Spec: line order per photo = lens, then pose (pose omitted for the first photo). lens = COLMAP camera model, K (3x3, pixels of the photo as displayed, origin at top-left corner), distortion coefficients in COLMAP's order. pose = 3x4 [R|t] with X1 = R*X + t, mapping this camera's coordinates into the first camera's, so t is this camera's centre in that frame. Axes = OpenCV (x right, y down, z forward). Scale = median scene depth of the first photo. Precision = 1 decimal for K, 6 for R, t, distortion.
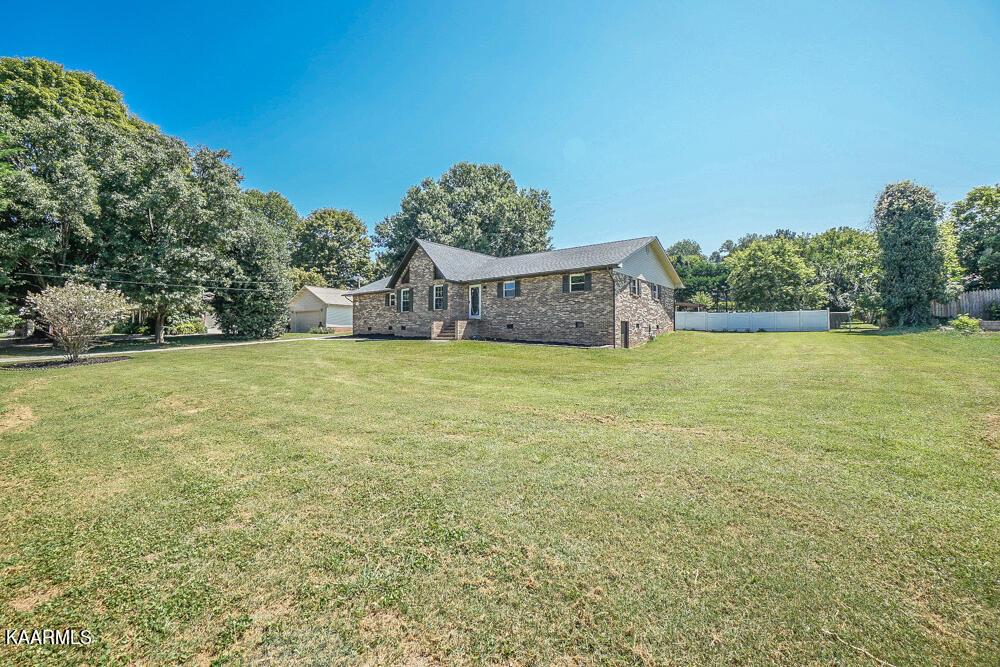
lens RADIAL K [[450.6, 0, 489.0], [0, 450.6, 313.4], [0, 0, 1]] dist [-0.064471, 0.022644]
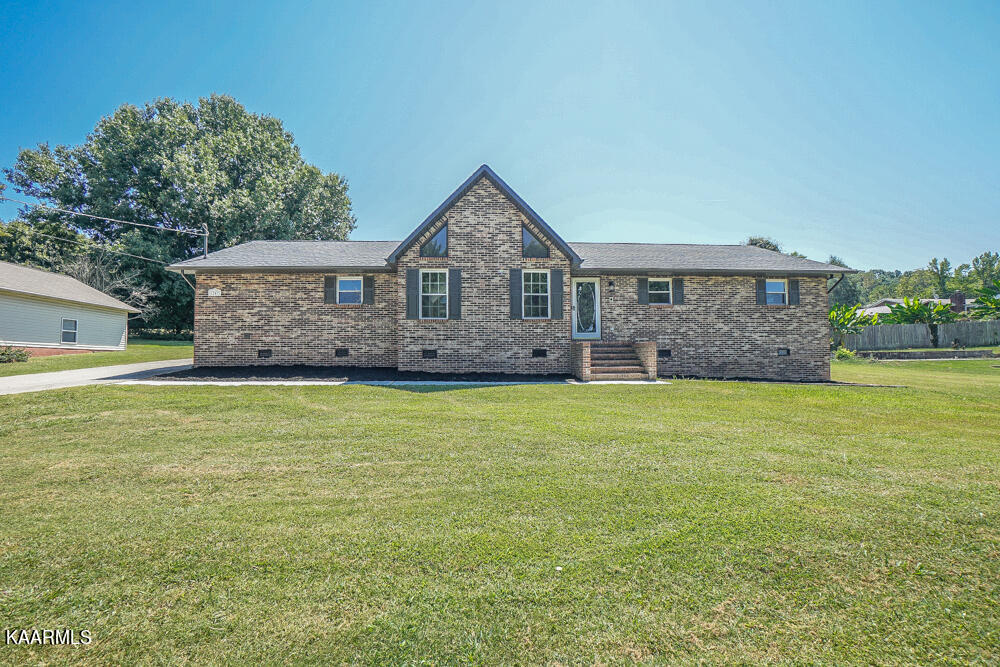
lens RADIAL K [[444.9, 0, 496.0], [0, 444.9, 339.4], [0, 0, 1]] dist [-0.046309, 0.000307]
pose [[0.728278, 0.028014, 0.684709, -0.398322], [-0.032647, 0.999448, -0.006167, 0.016454], [-0.684503, -0.017862, 0.728791, 0.550765]]
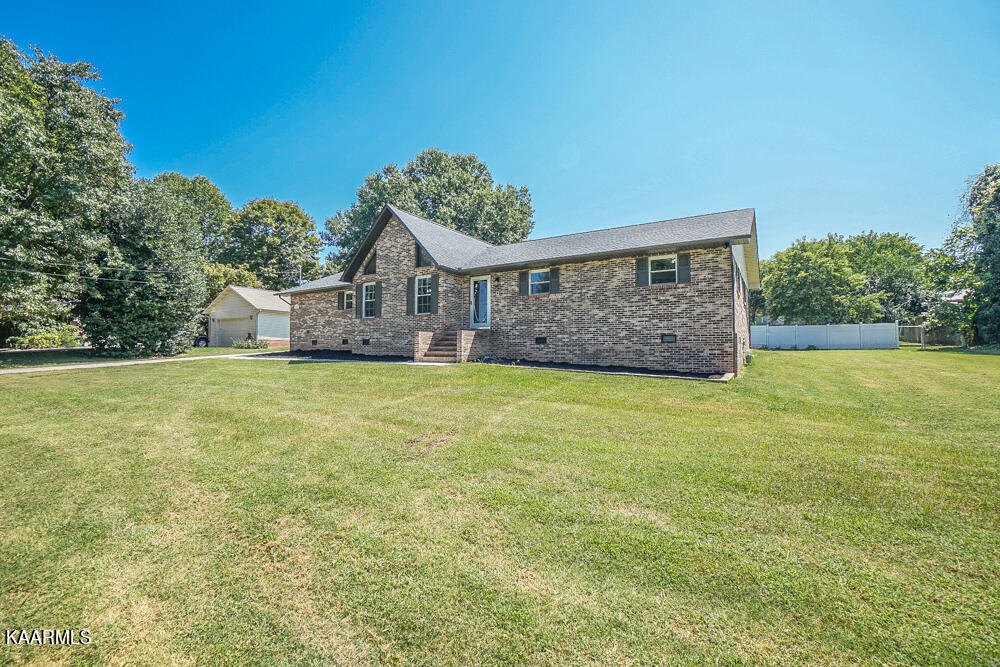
lens RADIAL K [[452.1, 0, 489.6], [0, 452.1, 328.2], [0, 0, 1]] dist [-0.057510, 0.020437]
pose [[0.994676, 0.011044, 0.102455, -0.068437], [-0.011048, 0.999939, -0.000528, 0.009596], [-0.102455, -0.000606, 0.994737, 0.286018]]
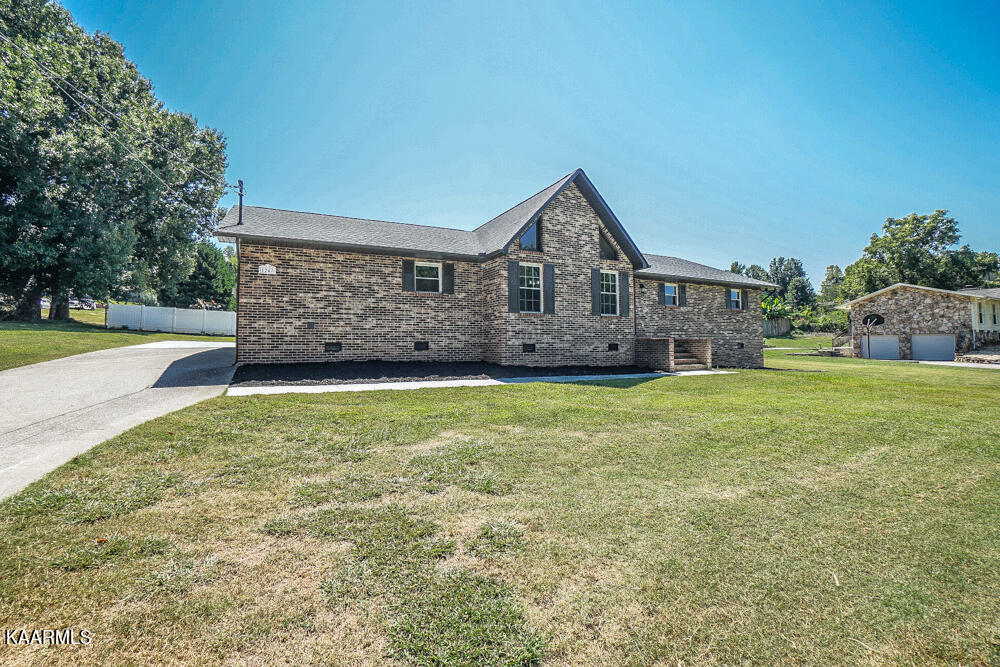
lens RADIAL K [[439.6, 0, 487.9], [0, 439.6, 325.7], [0, 0, 1]] dist [-0.064786, 0.022942]
pose [[0.397345, 0.041502, 0.916730, -0.544156], [-0.046675, 0.998598, -0.024977, 0.020573], [-0.916481, -0.032863, 0.398725, 0.759898]]
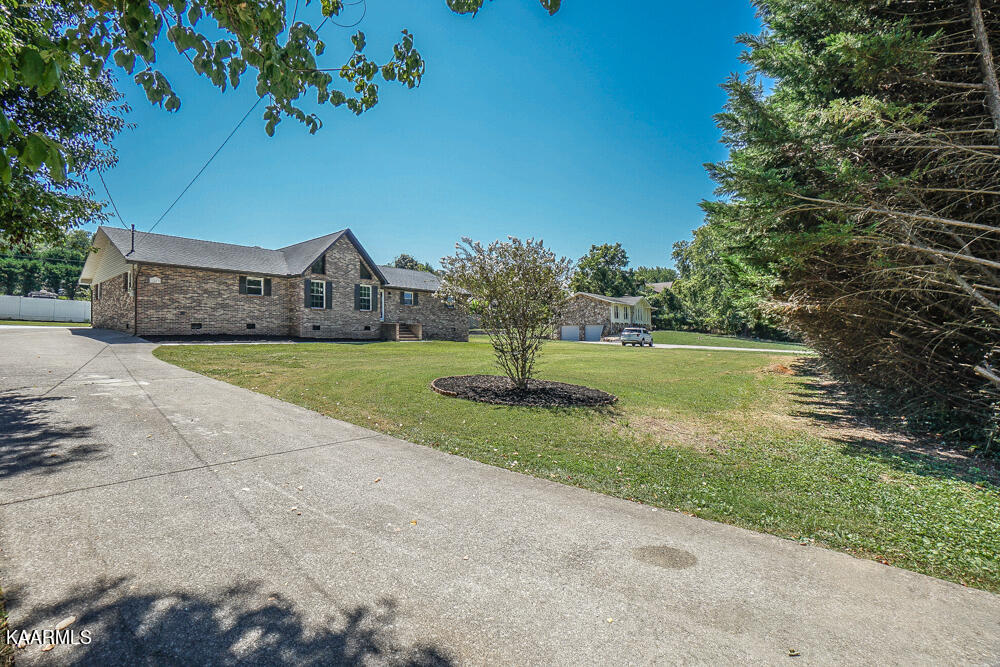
lens RADIAL K [[435.7, 0, 485.7], [0, 435.7, 330.0], [0, 0, 1]] dist [-0.064627, 0.022238]
pose [[-0.022230, 0.010657, 0.999696, -0.872347], [-0.051241, 0.998617, -0.011785, 0.026678], [-0.998439, -0.051488, -0.021653, 0.623758]]
